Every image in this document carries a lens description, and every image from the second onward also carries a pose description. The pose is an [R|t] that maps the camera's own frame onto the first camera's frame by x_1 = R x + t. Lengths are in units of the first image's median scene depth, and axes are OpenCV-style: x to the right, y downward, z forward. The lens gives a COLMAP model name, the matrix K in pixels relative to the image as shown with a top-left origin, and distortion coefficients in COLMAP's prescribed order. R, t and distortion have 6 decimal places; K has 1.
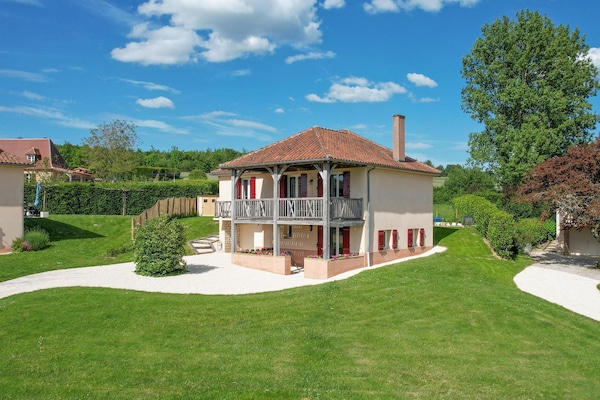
lens RADIAL K [[472.5, 0, 300.0], [0, 472.5, 200.0], [0, 0, 1]] dist [-0.042280, 0.000812]
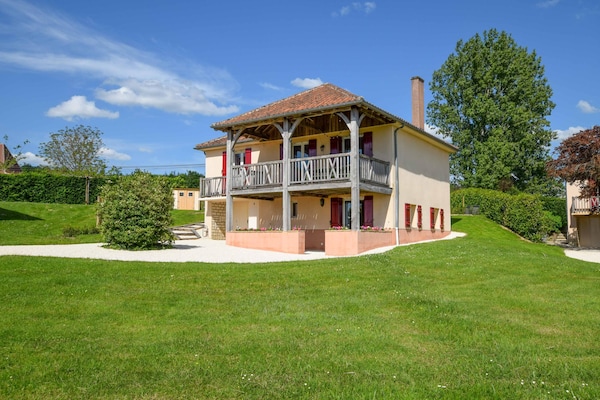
lens RADIAL K [[439.9, 0, 303.1], [0, 439.9, 200.2], [0, 0, 1]] dist [-0.003382, -0.000294]
pose [[0.994759, 0.009584, 0.101798, -0.096516], [-0.003927, 0.998444, -0.055624, 0.105778], [-0.102172, 0.054933, 0.993249, 0.246188]]
